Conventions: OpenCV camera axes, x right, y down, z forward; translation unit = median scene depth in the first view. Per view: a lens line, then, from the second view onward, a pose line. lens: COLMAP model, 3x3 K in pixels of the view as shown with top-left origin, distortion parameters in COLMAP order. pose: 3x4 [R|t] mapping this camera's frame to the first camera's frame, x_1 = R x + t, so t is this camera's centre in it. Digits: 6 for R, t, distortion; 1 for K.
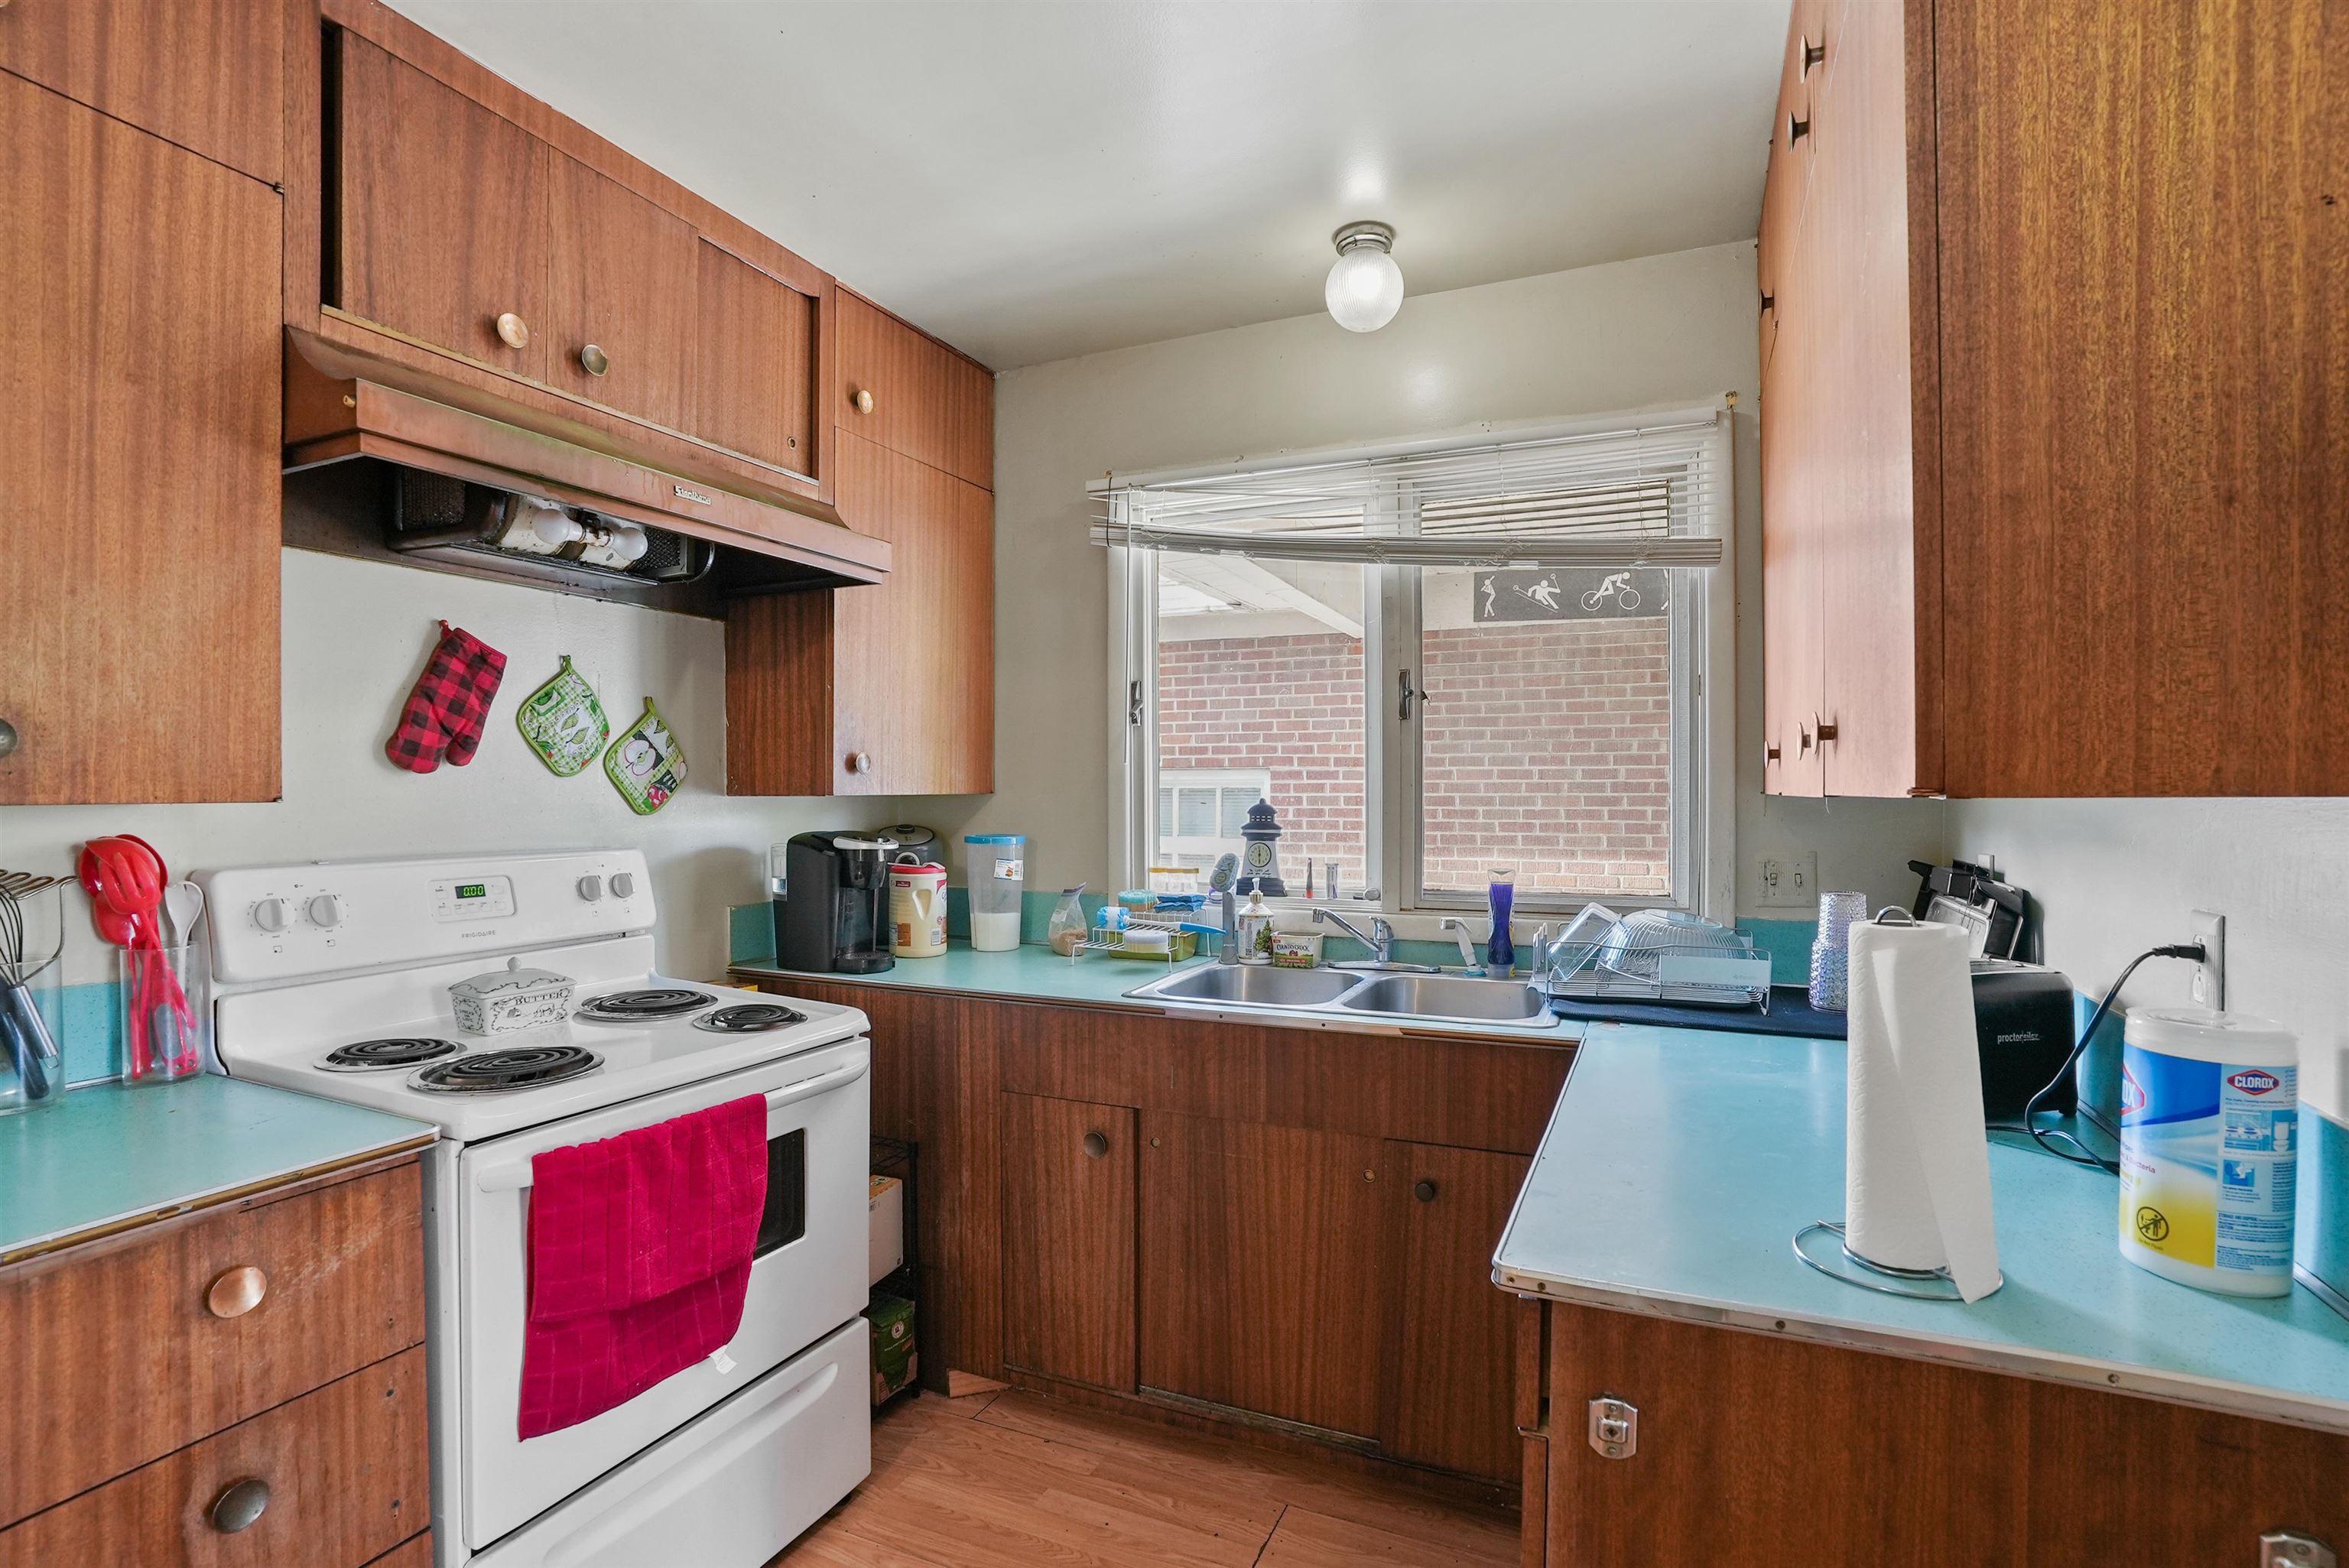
lens RADIAL K [[1109.0, 0, 1180.0], [0, 1109.0, 784.4], [0, 0, 1]] dist [-0.075292, 0.025804]
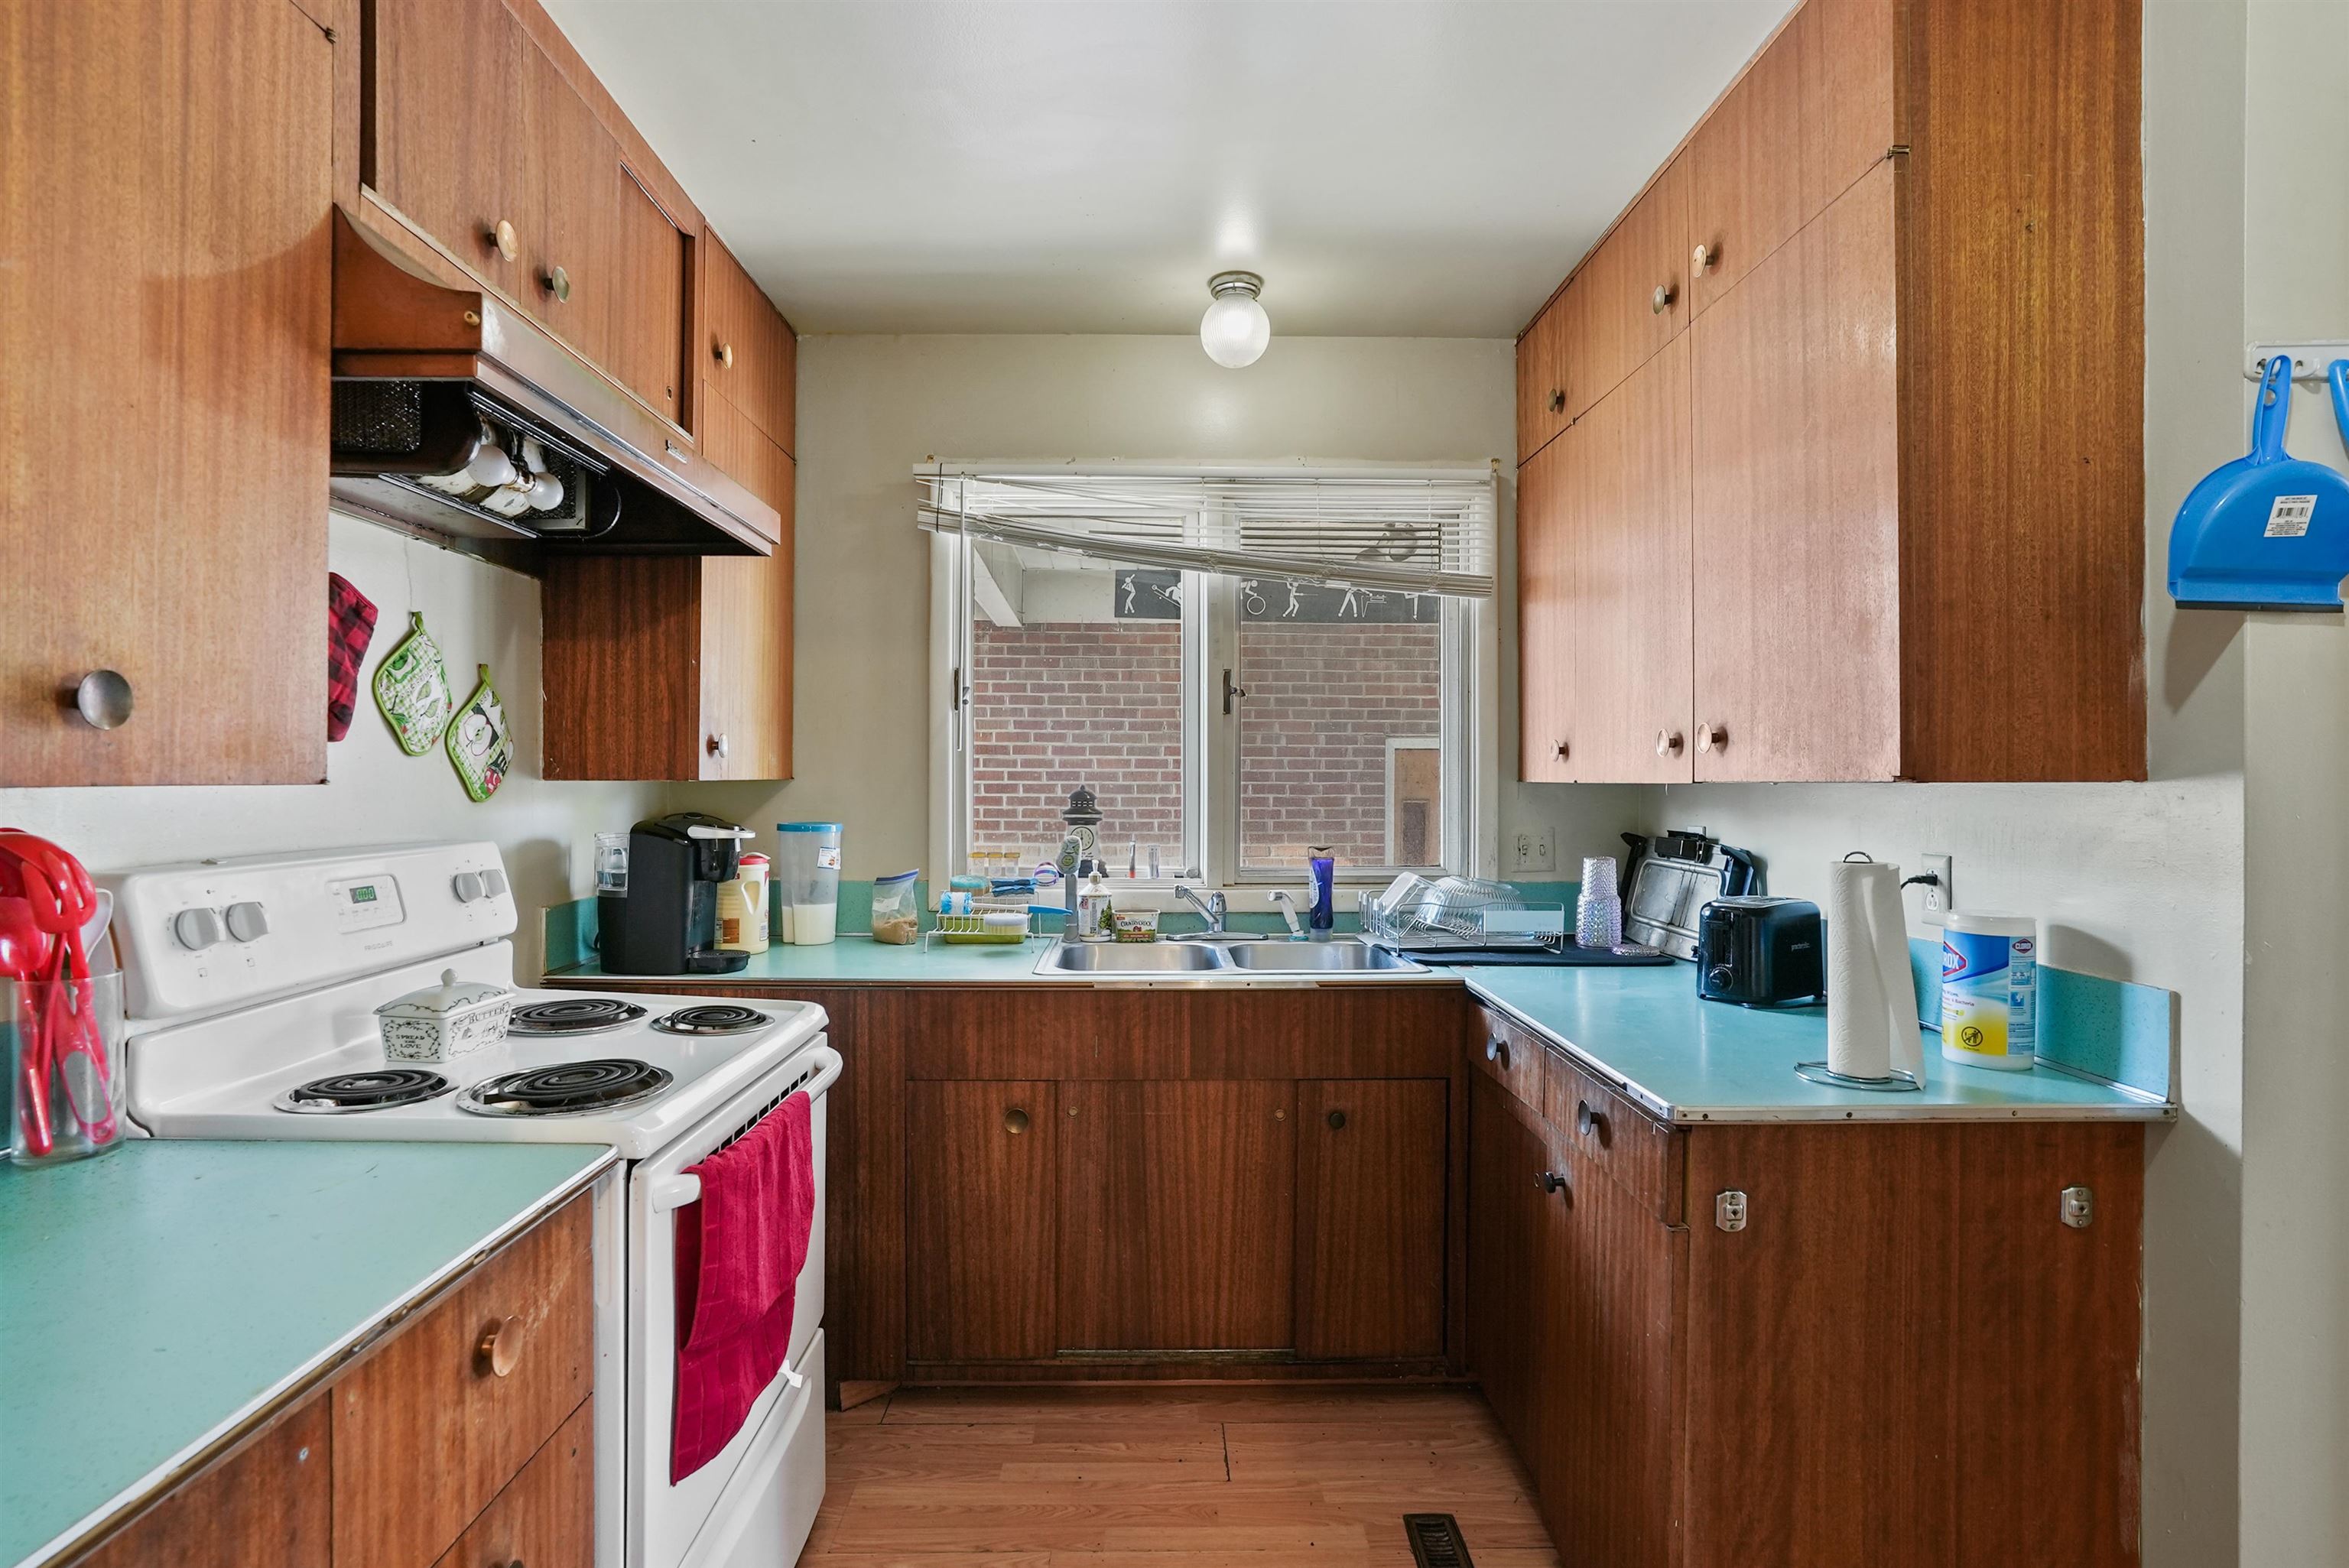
lens RADIAL K [[1153.2, 0, 1180.3], [0, 1153.2, 757.7], [0, 0, 1]] dist [-0.060596, 0.027289]
pose [[0.906700, 0.012145, 0.421601, -0.583723], [-0.006603, 0.999872, -0.014602, 0.004211], [-0.421725, 0.010456, 0.906664, -0.057289]]
